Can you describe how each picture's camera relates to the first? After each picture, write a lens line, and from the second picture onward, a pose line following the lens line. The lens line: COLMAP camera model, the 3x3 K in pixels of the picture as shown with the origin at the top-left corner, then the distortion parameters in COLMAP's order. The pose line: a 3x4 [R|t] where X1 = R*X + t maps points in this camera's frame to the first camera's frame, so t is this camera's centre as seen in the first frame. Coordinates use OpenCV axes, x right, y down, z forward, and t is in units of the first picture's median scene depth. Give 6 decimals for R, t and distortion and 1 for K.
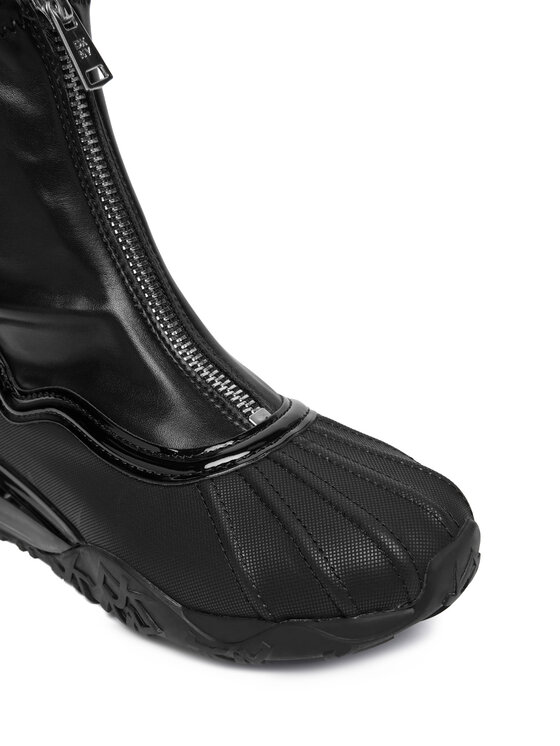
lens RADIAL K [[882.7, 0, 280.0], [0, 882.7, 373.0], [0, 0, 1]] dist [0.001126, -0.001792]
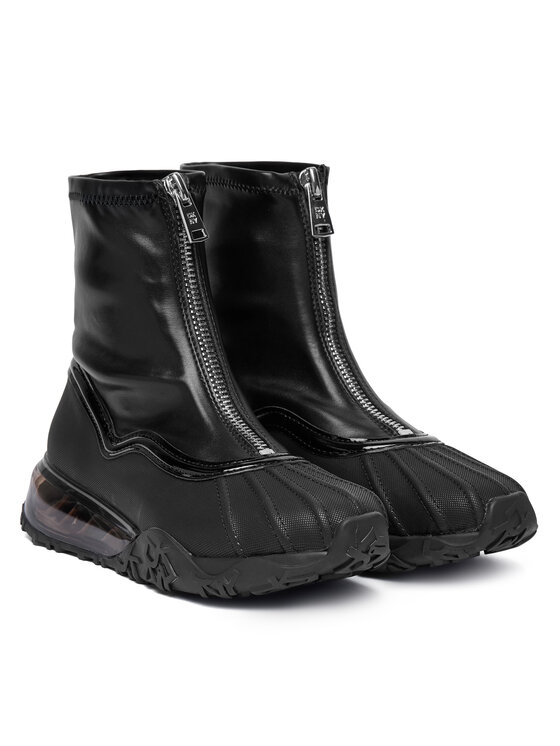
lens RADIAL K [[2192.8, 0, 280.0], [0, 2192.8, 373.0], [0, 0, 1]] dist [1.124971, -0.023629]
pose [[0.961894, 0.067646, -0.264924, 0.988877], [-0.156065, 0.931408, -0.328819, 1.162327], [0.224509, 0.357634, 0.906473, -2.444626]]
